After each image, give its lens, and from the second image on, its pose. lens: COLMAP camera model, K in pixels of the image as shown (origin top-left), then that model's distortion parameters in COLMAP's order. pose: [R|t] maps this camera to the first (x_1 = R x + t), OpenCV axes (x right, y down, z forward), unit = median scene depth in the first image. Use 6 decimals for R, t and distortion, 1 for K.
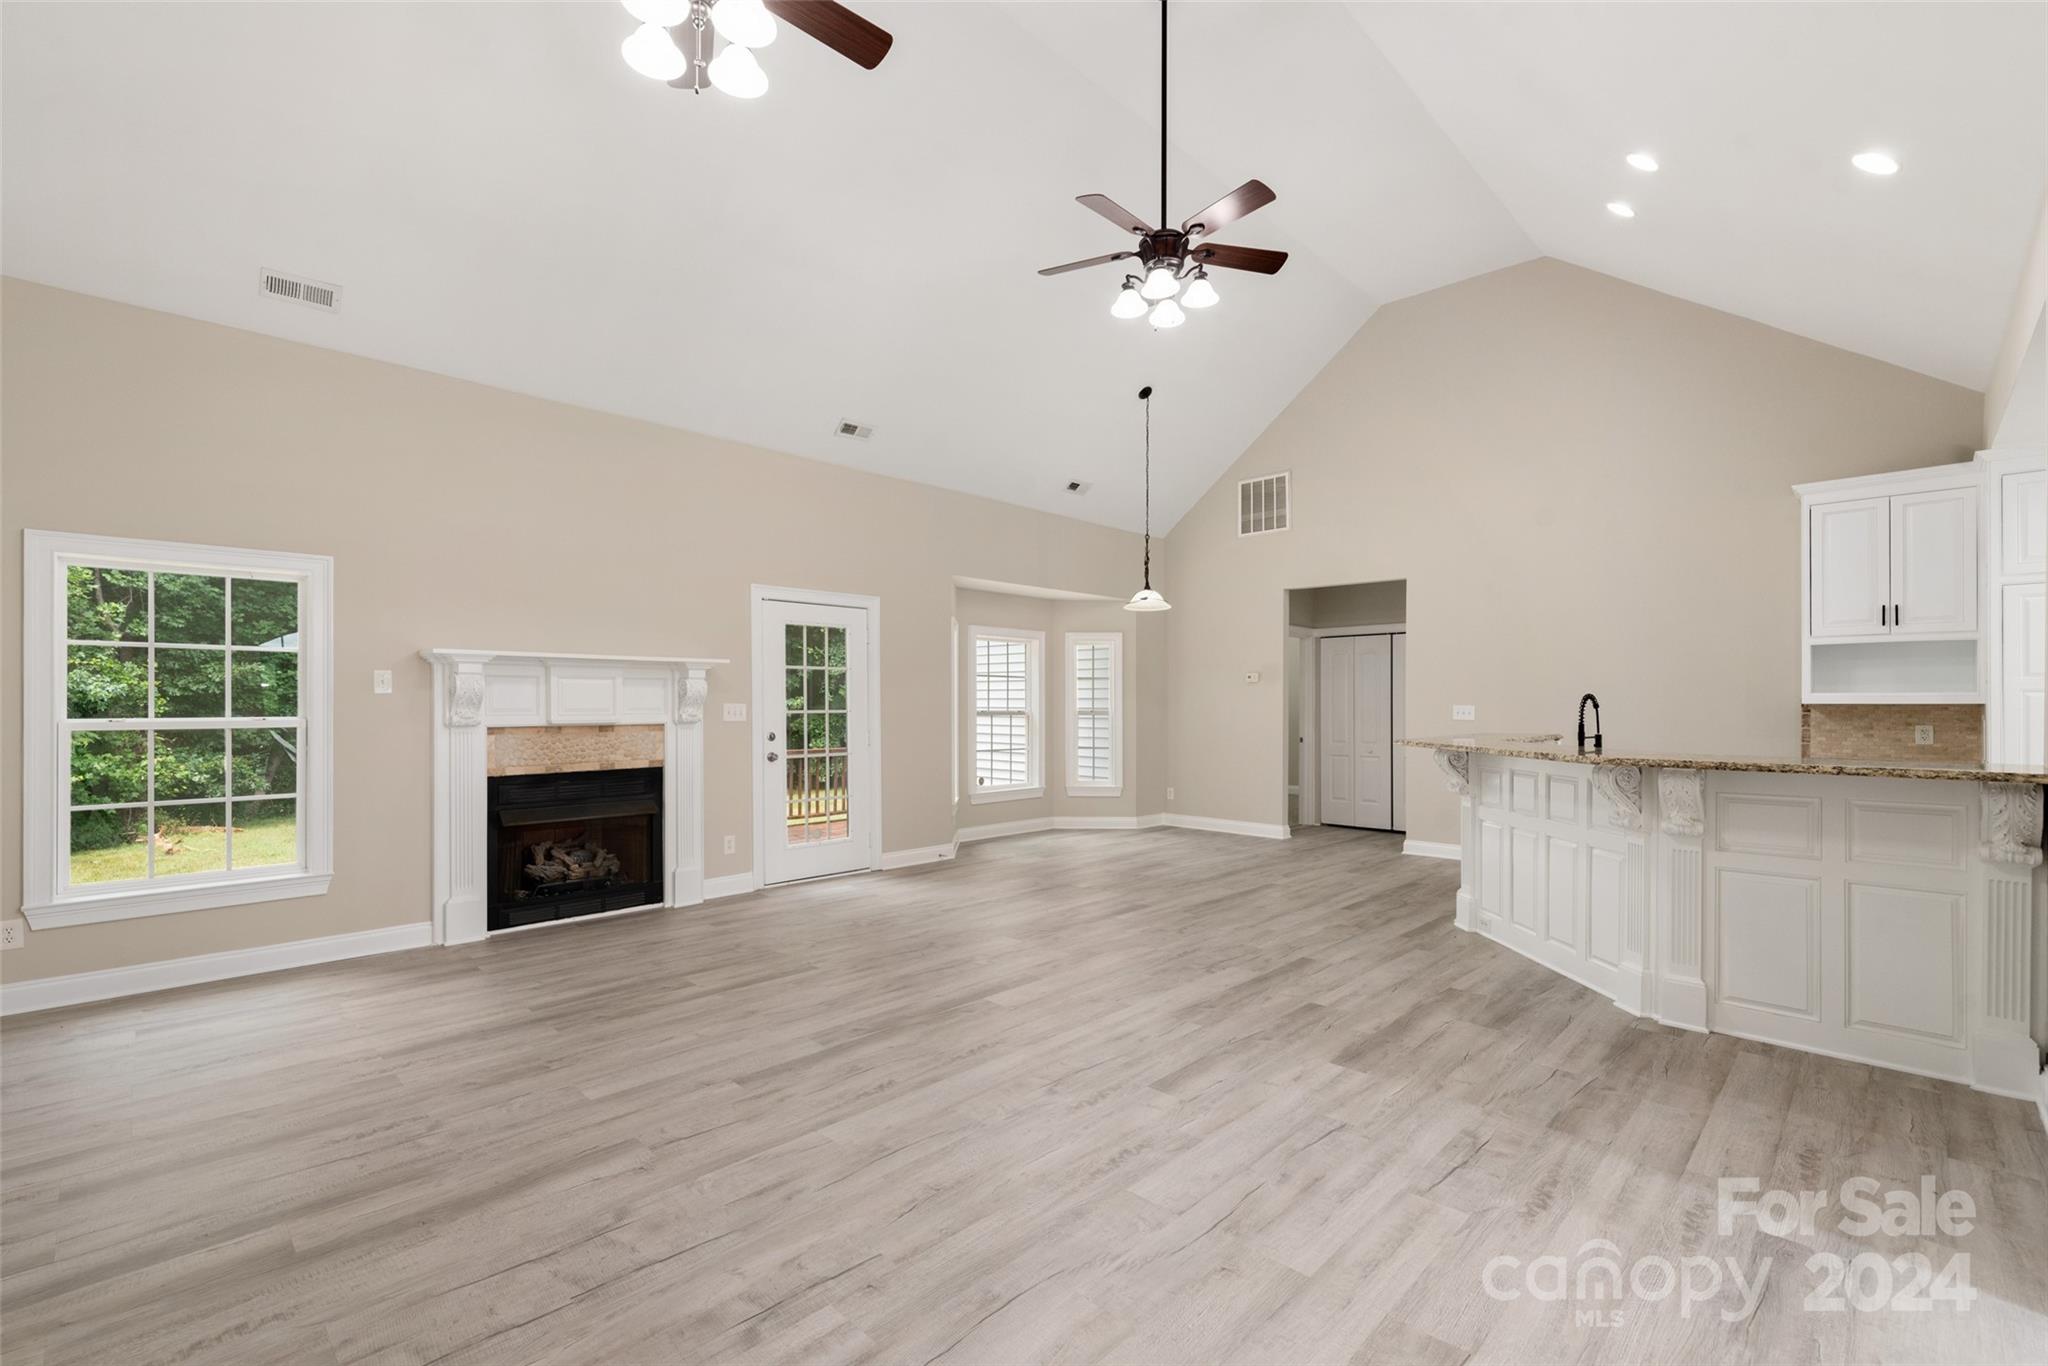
lens RADIAL K [[887.3, 0, 1019.1], [0, 887.3, 704.0], [0, 0, 1]] dist [0.001464, -0.000034]
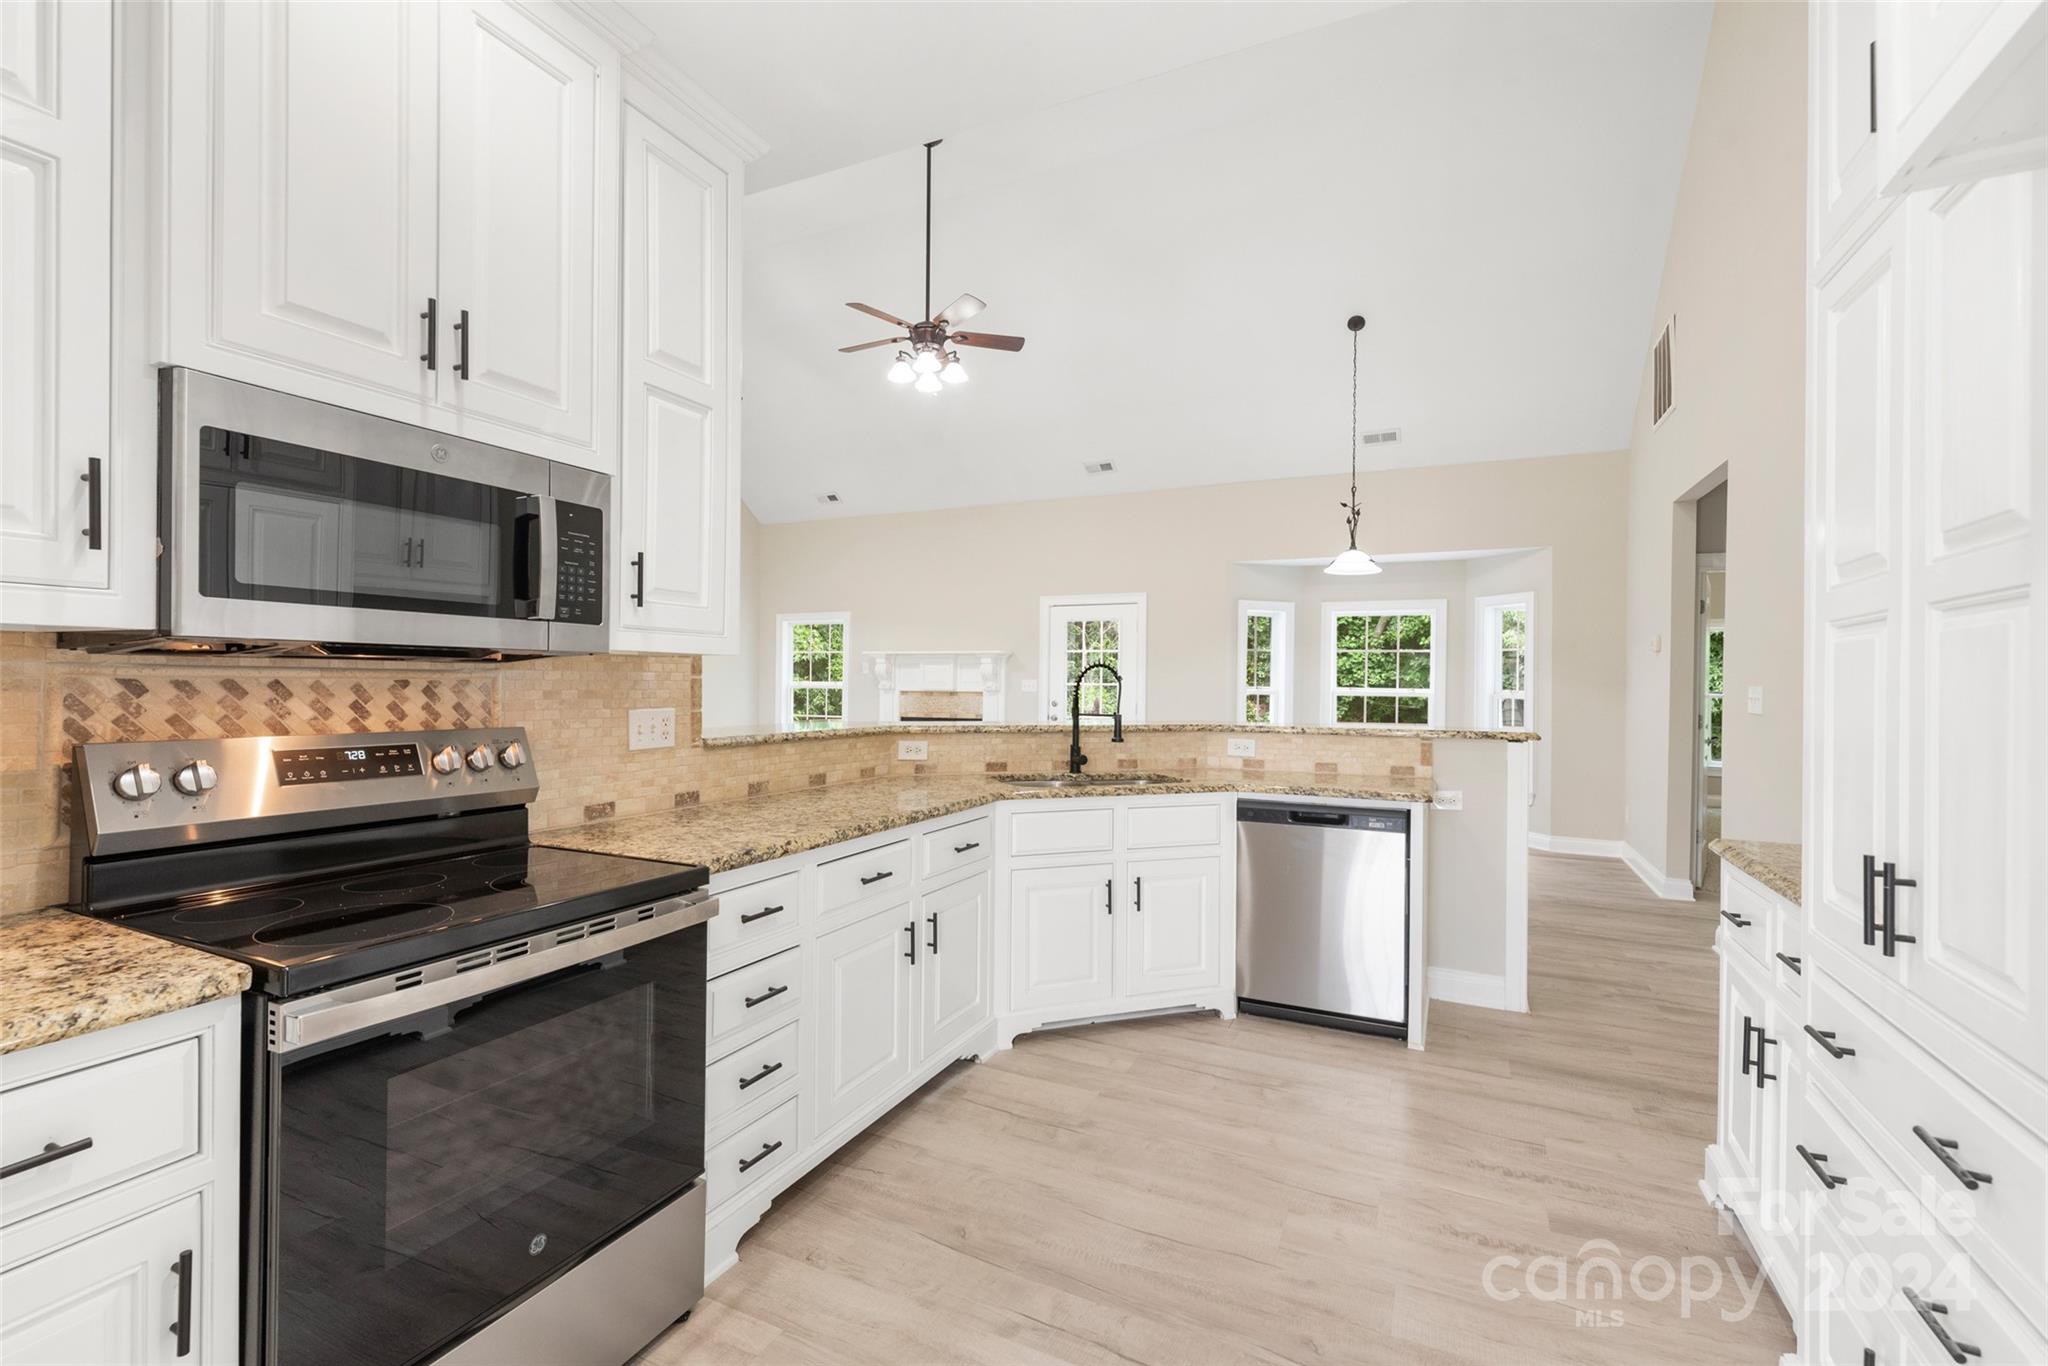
lens RADIAL K [[886.0, 0, 1015.8], [0, 886.0, 682.2], [0, 0, 1]] dist [0.001885, -0.000146]
pose [[0.321667, 0.003009, -0.946848, 1.263883], [-0.009982, 0.999950, -0.000213, 0.005449], [0.946800, 0.009520, 0.321681, 0.604623]]
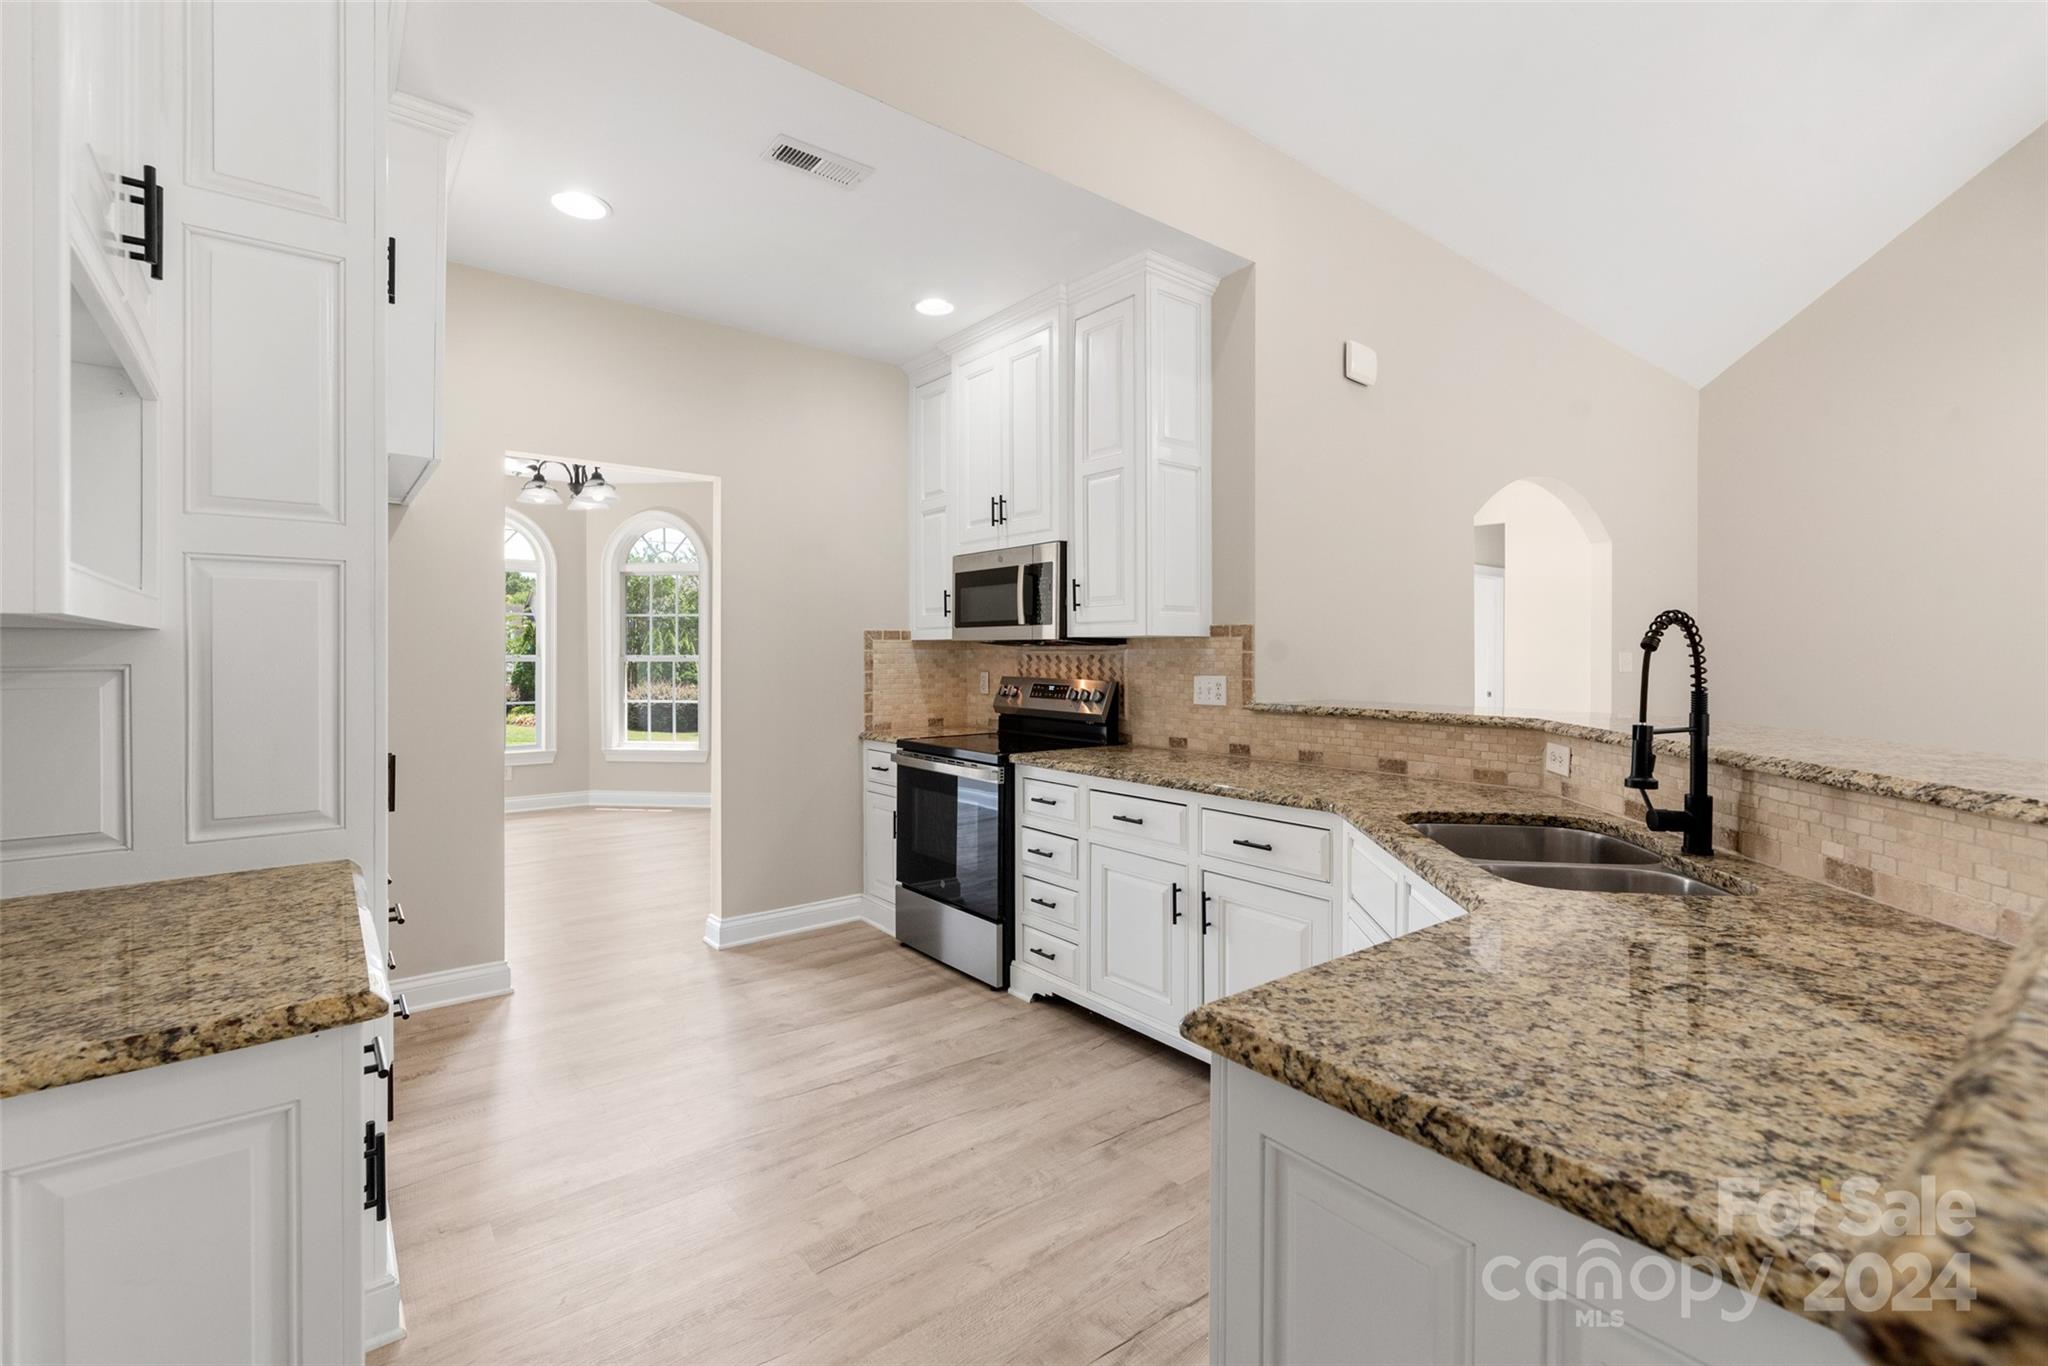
lens RADIAL K [[894.3, 0, 1025.8], [0, 894.3, 658.7], [0, 0, 1]] dist [-0.000073, -0.000083]
pose [[-0.993659, -0.004029, 0.112365, 0.783836], [-0.003363, 0.999976, 0.006113, 0.005673], [-0.112387, 0.005696, -0.993648, 1.268527]]
